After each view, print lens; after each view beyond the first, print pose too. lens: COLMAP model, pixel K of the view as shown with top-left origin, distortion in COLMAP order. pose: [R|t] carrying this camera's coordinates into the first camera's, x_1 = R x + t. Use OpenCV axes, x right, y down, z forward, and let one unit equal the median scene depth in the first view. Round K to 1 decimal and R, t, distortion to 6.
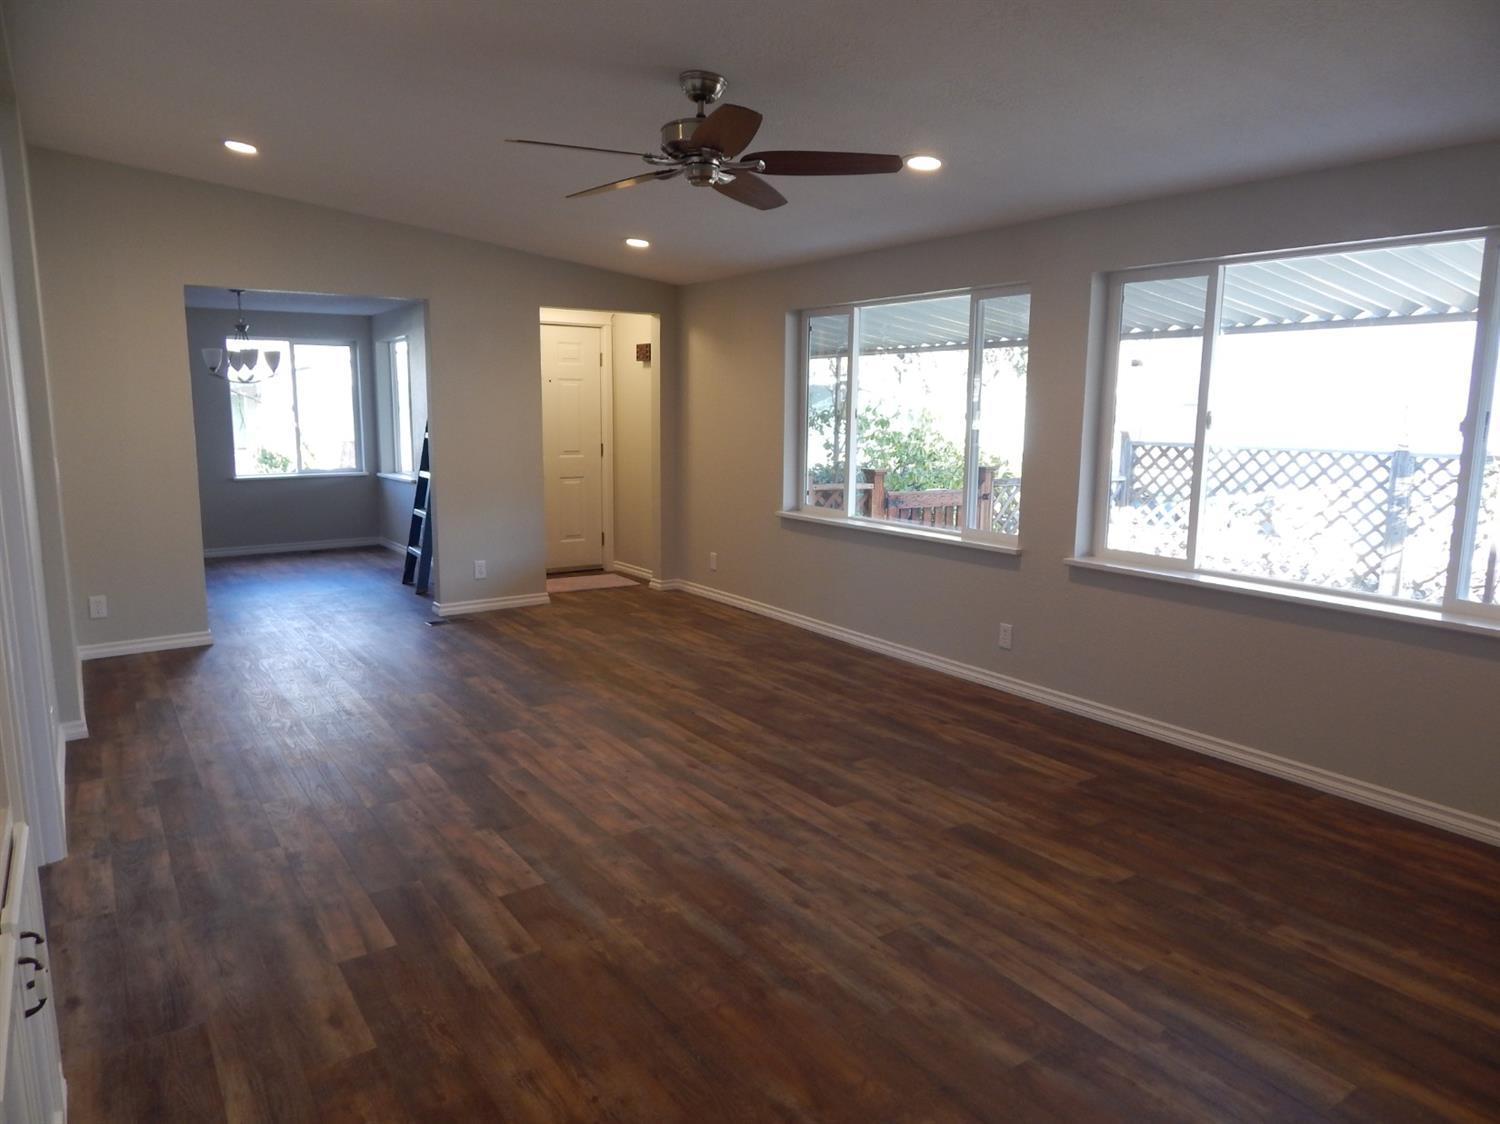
lens RADIAL K [[982.7, 0, 750.6], [0, 982.7, 565.0], [0, 0, 1]] dist [-0.023673, -0.002283]
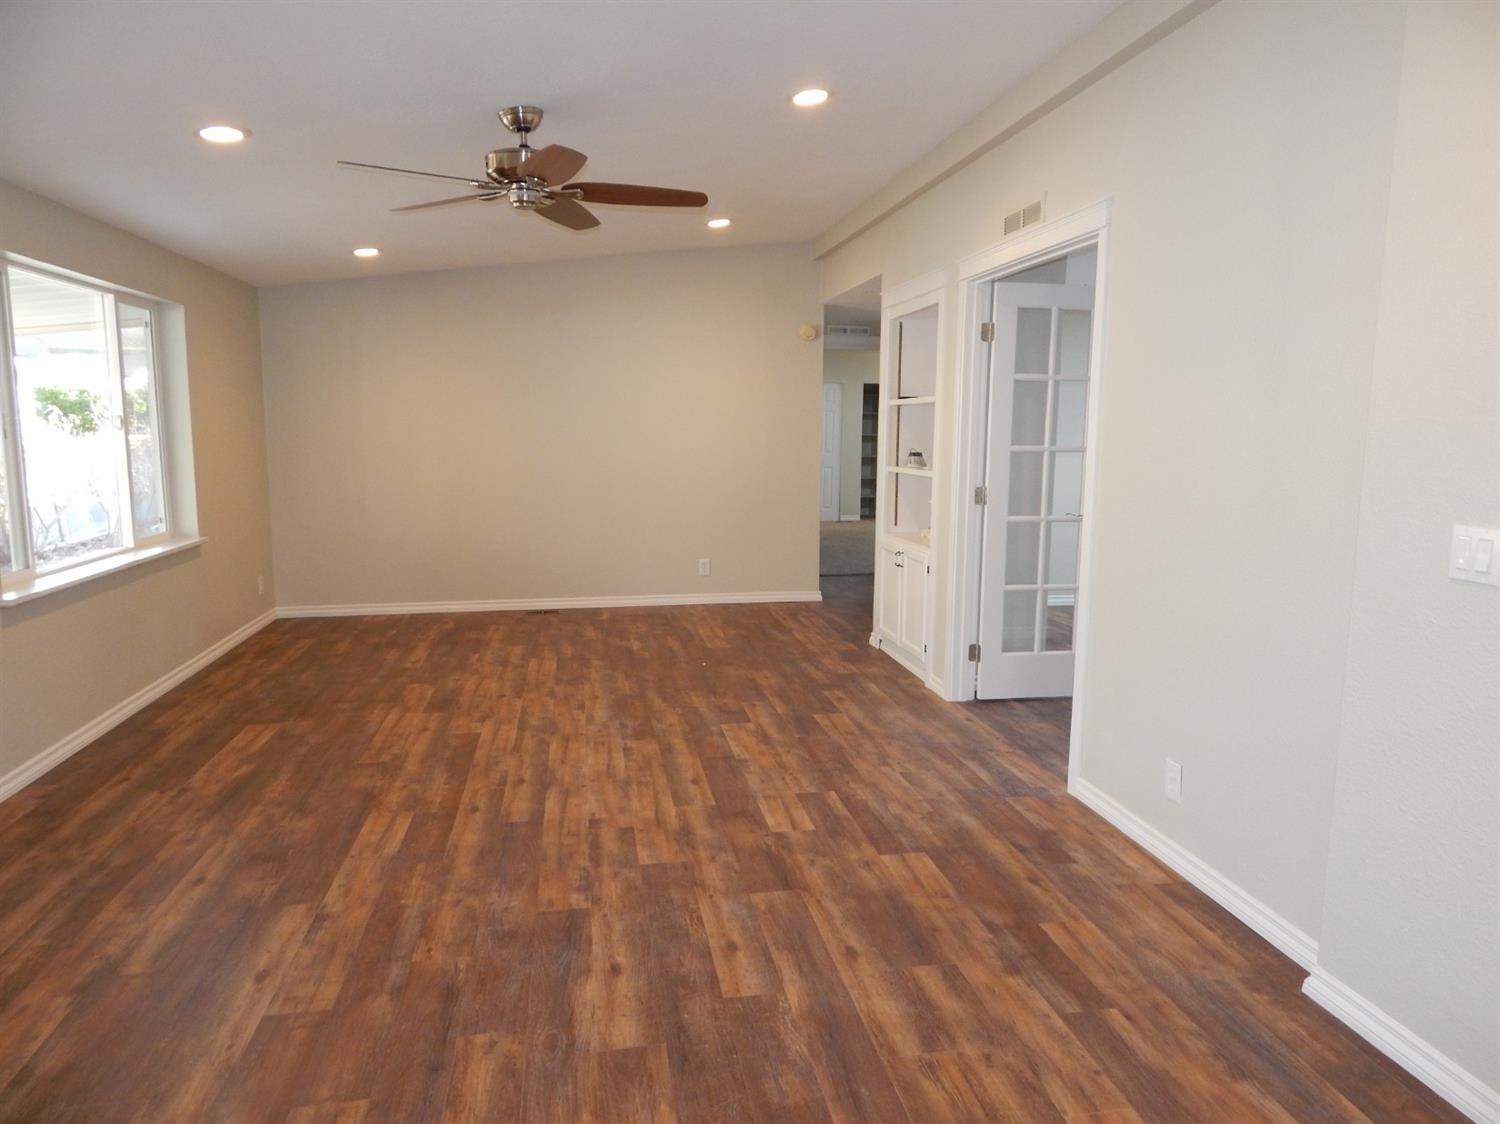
lens RADIAL K [[982.7, 0, 752.6], [0, 982.7, 562.8], [0, 0, 1]] dist [-0.023673, -0.002283]
pose [[-0.911936, -0.068738, 0.404533, -0.672343], [0.054436, 0.956889, 0.285308, -0.279037], [-0.406705, 0.282204, -0.868880, 1.751053]]
